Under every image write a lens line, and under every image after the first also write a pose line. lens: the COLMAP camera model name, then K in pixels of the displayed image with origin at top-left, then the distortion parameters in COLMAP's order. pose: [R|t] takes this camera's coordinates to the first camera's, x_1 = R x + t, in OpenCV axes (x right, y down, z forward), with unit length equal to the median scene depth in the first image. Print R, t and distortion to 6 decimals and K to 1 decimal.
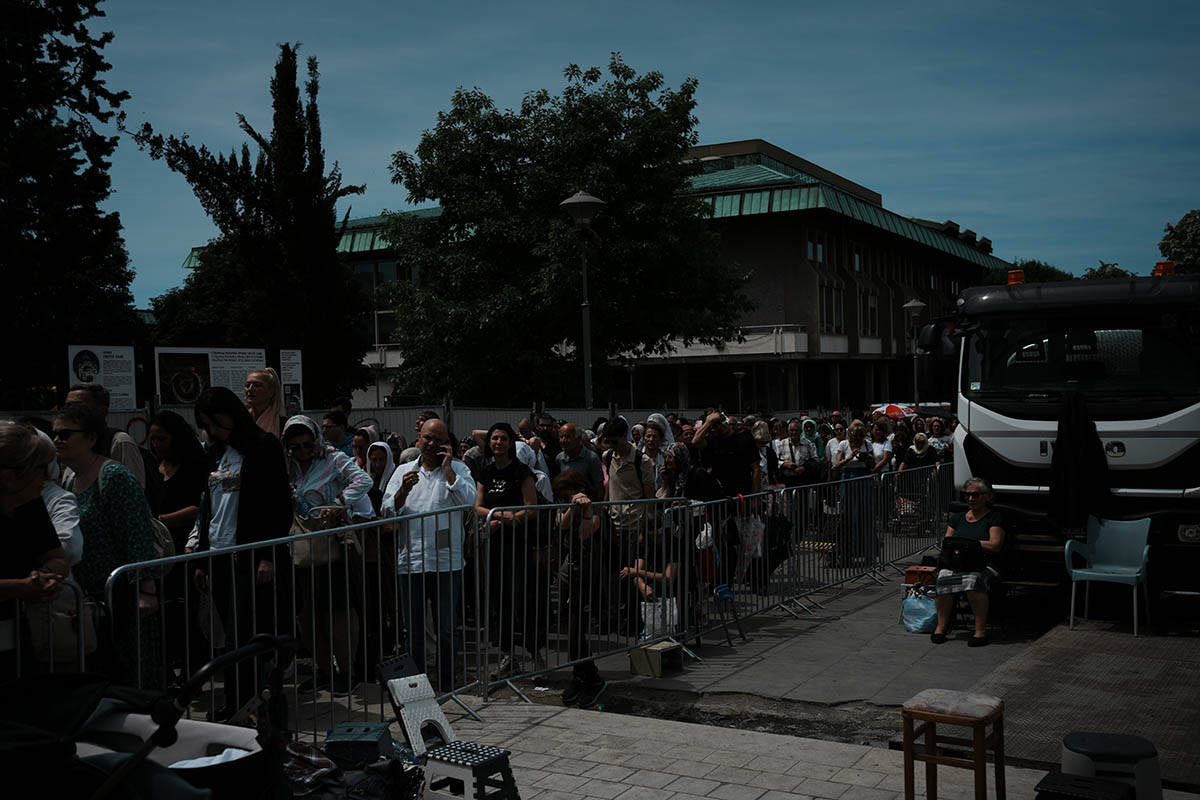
lens RADIAL K [[1214.4, 0, 598.7], [0, 1214.4, 406.2], [0, 0, 1]] dist [-0.015209, 0.118946]
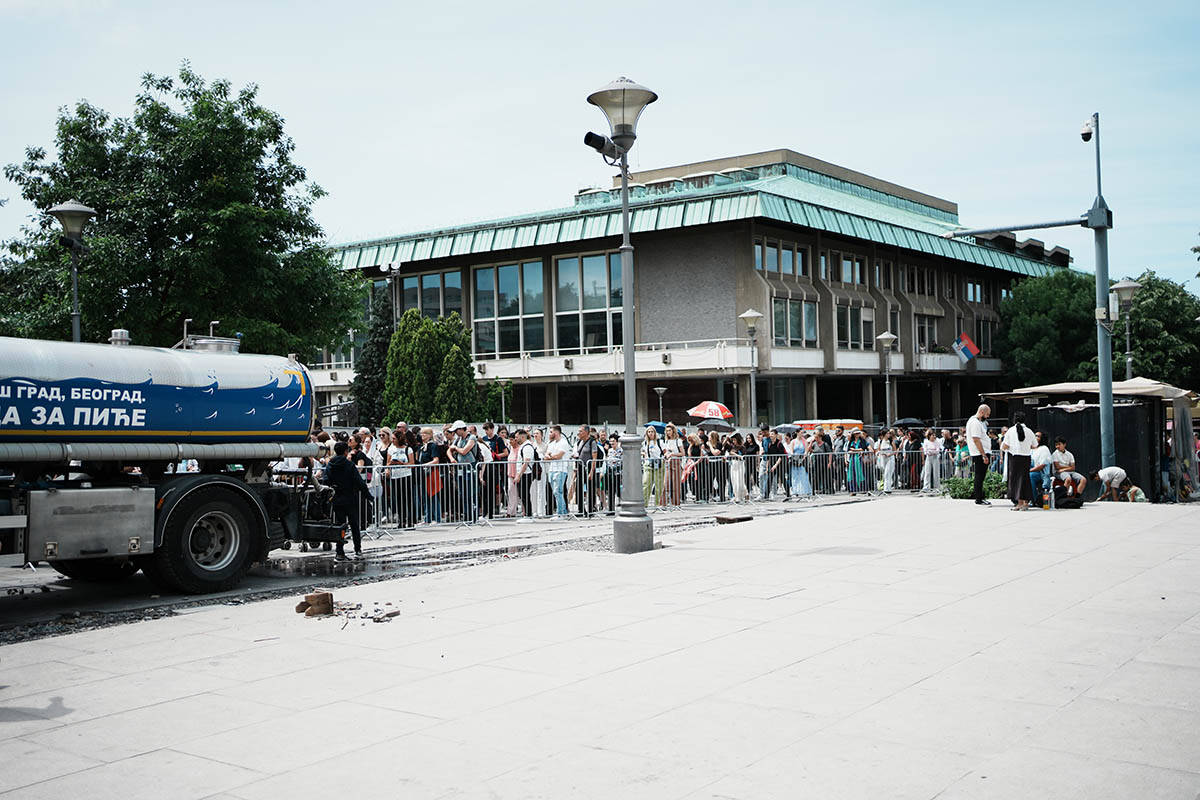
lens RADIAL K [[1216.3, 0, 600.0], [0, 1216.3, 400.0], [0, 0, 1]] dist [-0.008789, 0.108460]
pose [[0.989284, 0.002255, -0.145987, 0.192238], [-0.005144, 0.999798, -0.019414, 0.001196], [0.145914, 0.019957, 0.989096, 0.028341]]
